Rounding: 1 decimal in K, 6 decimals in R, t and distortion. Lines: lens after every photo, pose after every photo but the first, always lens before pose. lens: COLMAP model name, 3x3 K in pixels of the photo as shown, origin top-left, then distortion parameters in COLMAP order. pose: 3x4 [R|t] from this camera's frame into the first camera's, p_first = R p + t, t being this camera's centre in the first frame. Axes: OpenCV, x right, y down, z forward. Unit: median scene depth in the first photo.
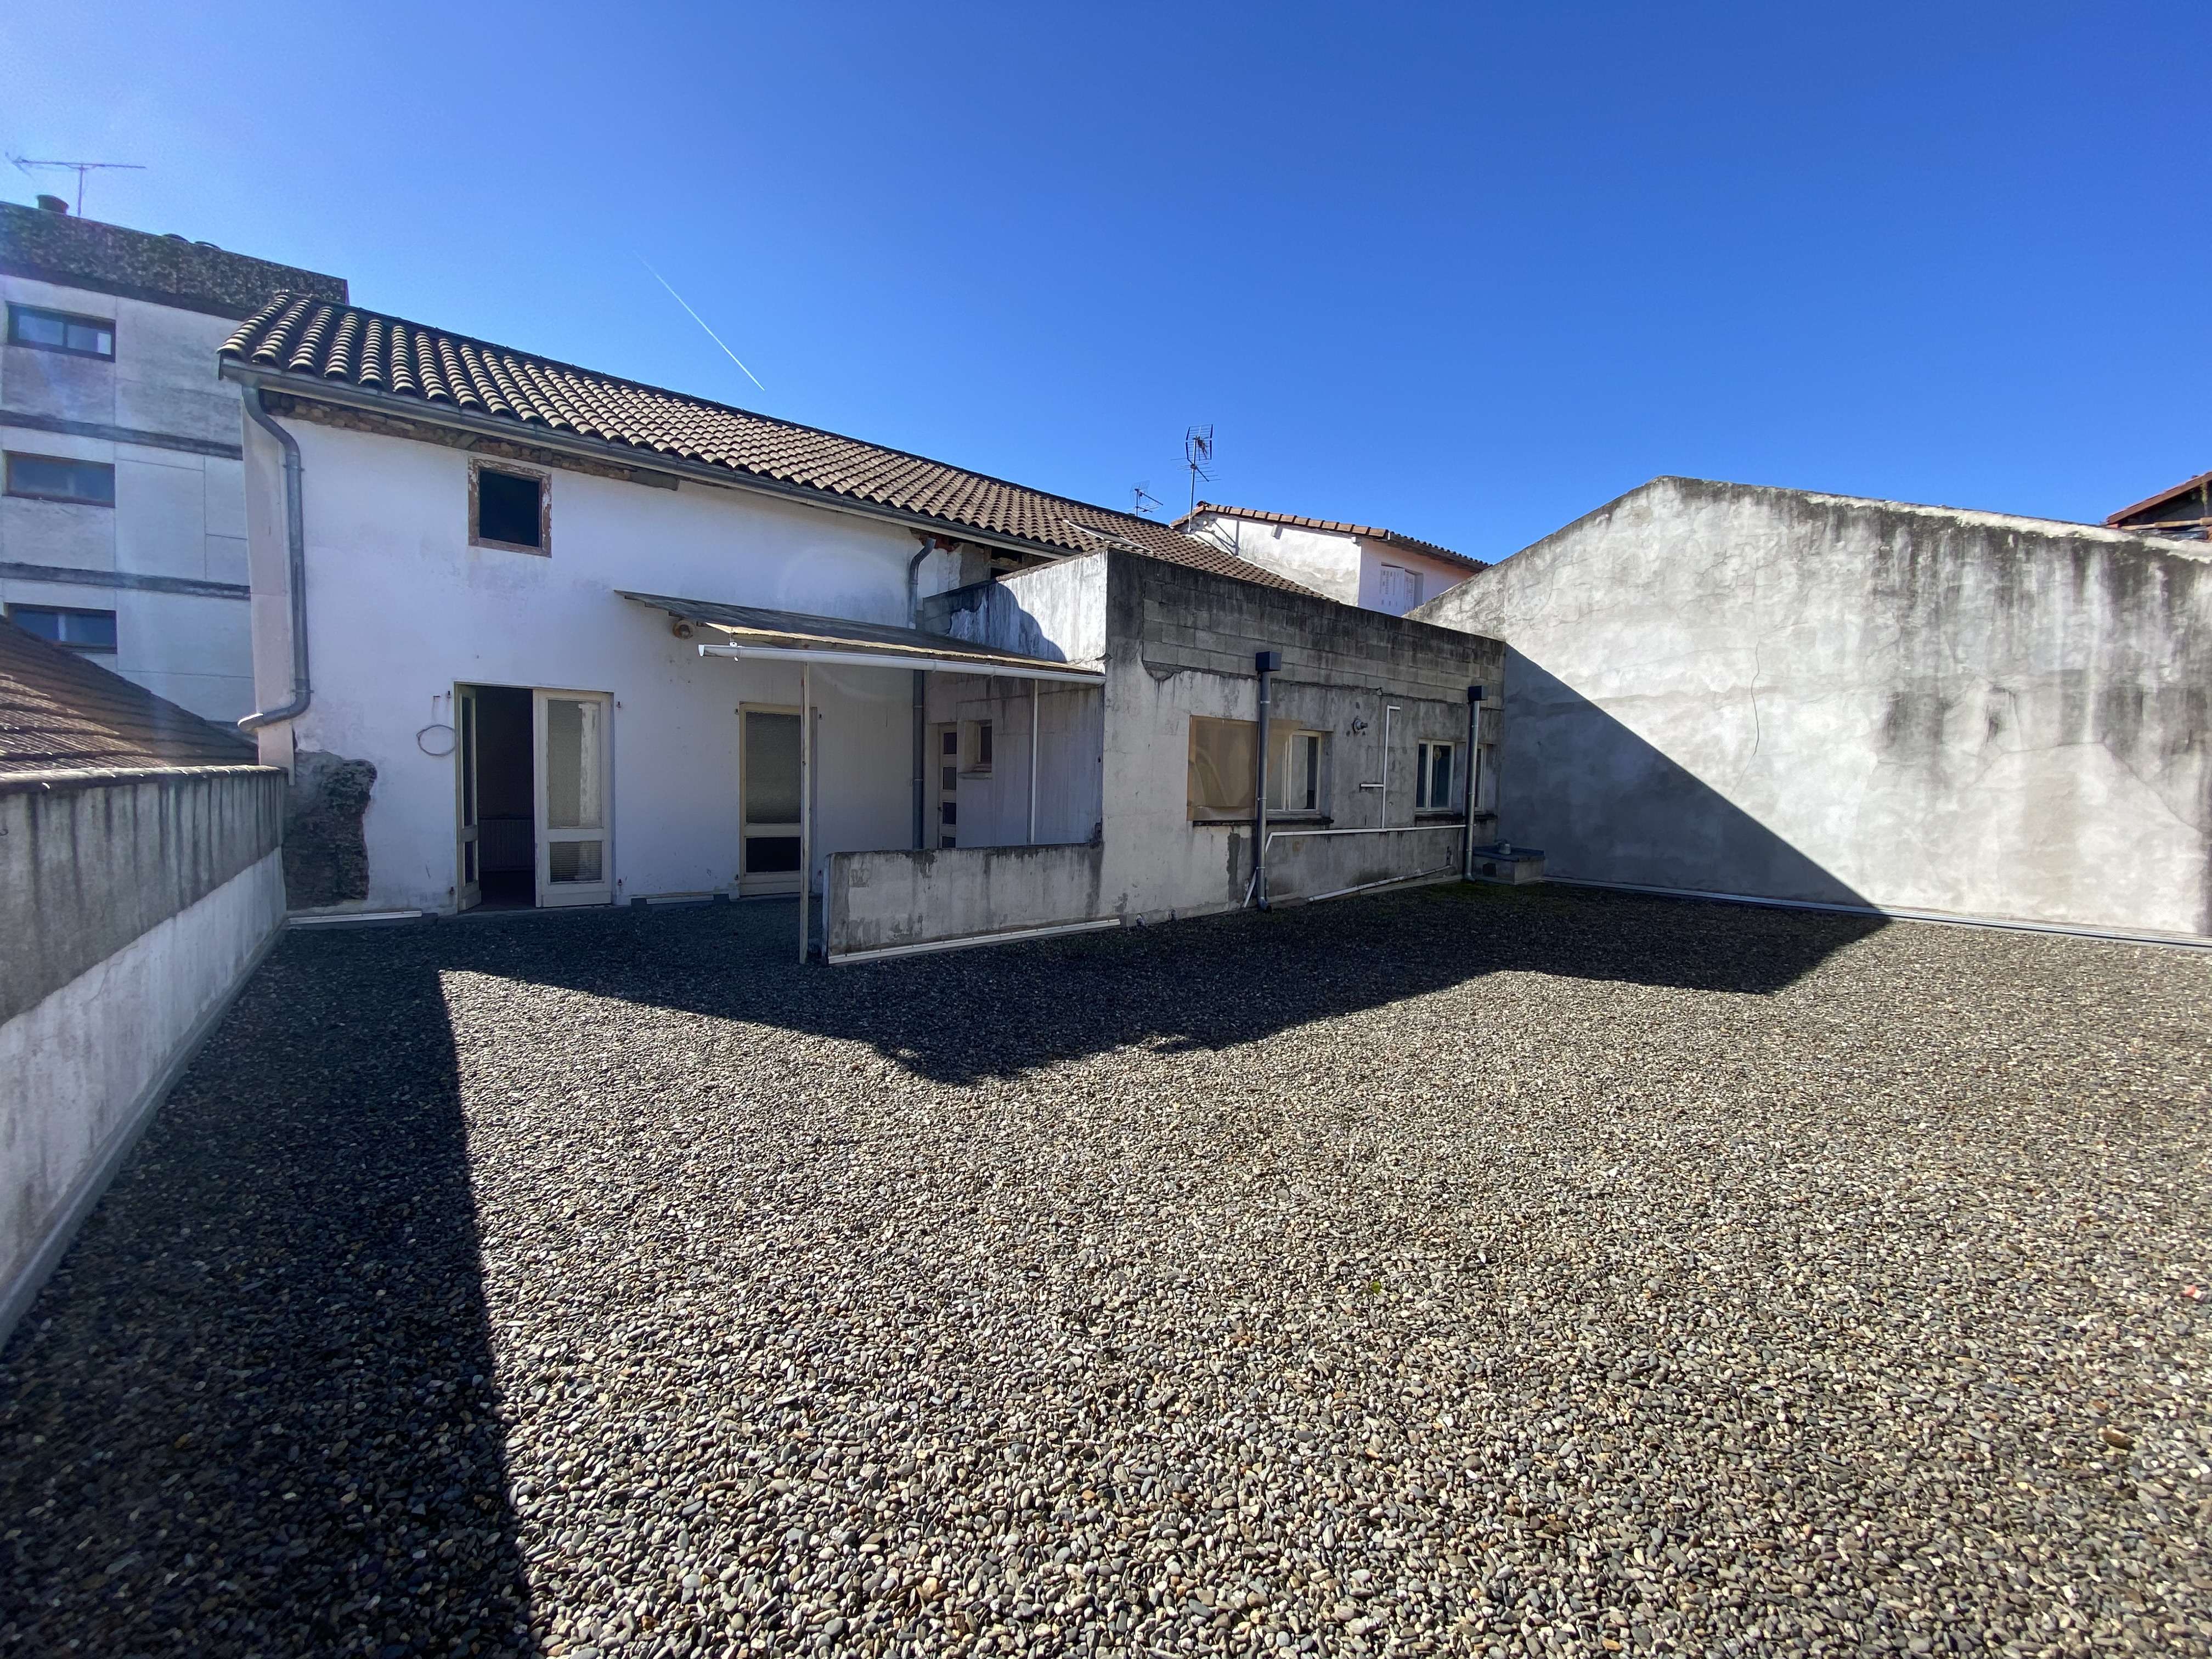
lens RADIAL K [[888.5, 0, 1097.0], [0, 888.5, 820.8], [0, 0, 1]] dist [0.047576, -0.033734]
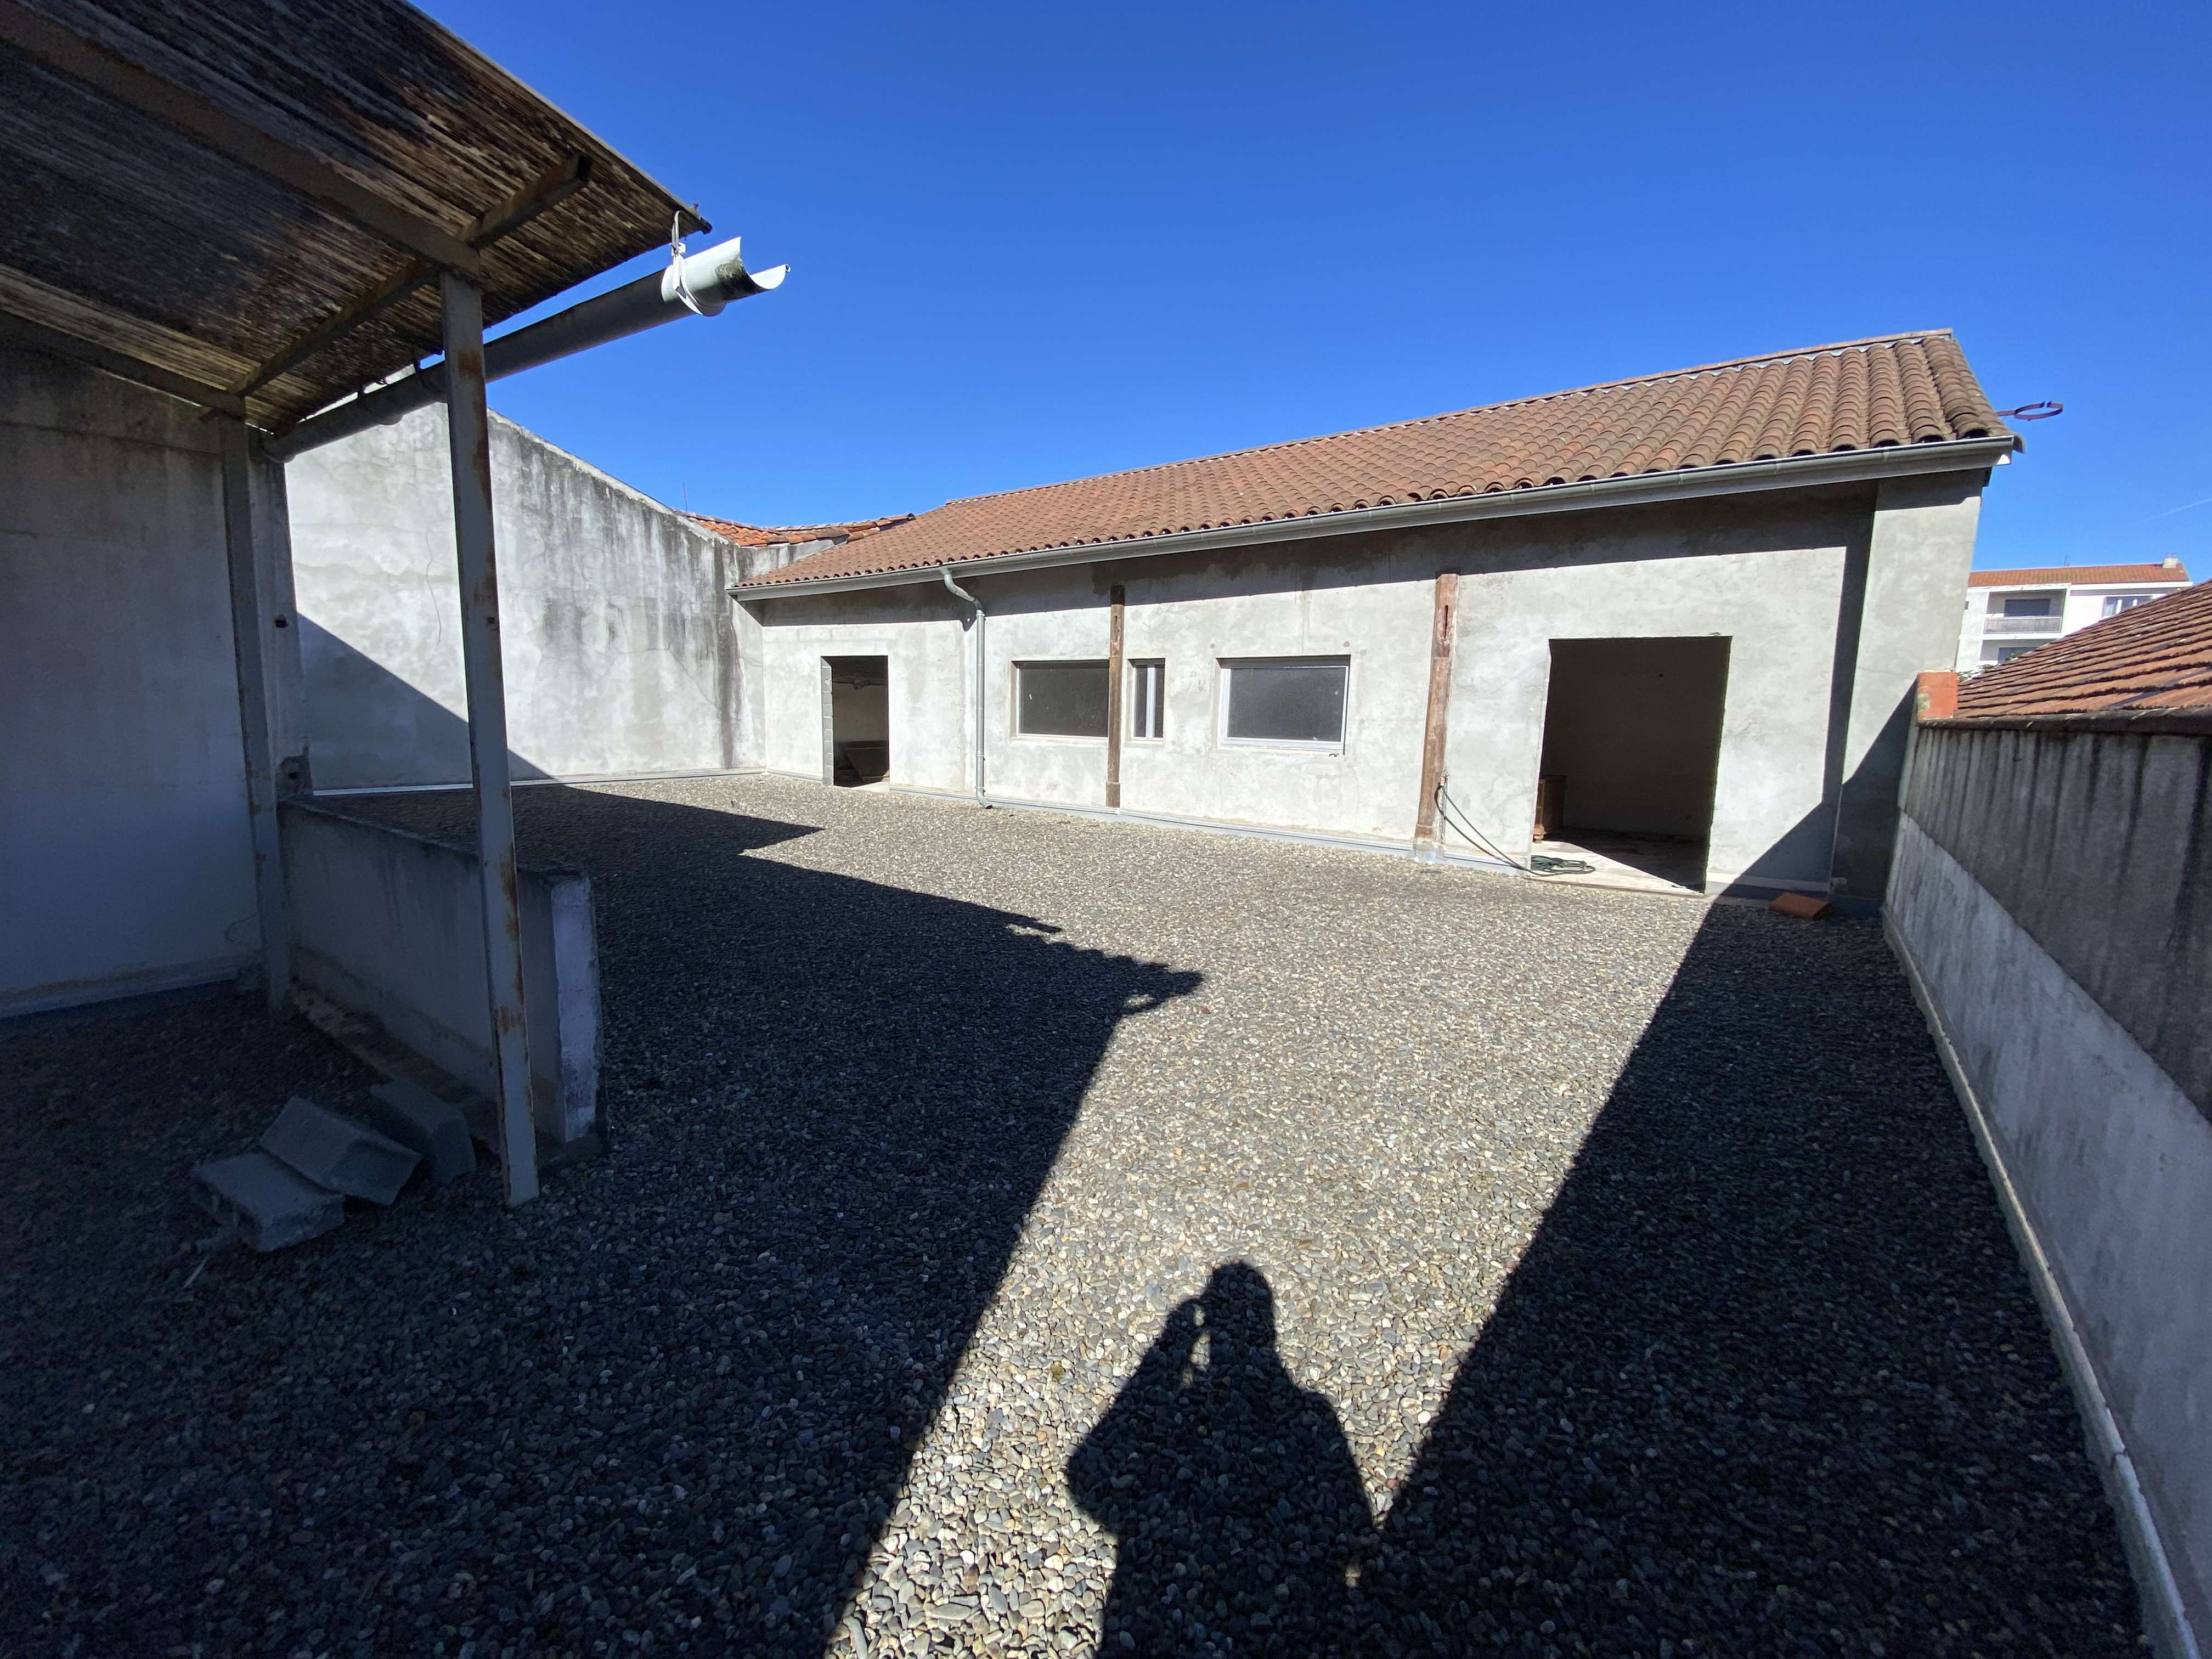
lens RADIAL K [[888.5, 0, 1097.0], [0, 888.5, 820.8], [0, 0, 1]] dist [0.047576, -0.033734]
pose [[-0.234816, -0.152789, 0.959957, -0.521095], [0.019406, 0.986636, 0.161782, -0.031634], [-0.971846, 0.056618, -0.228713, 0.622555]]
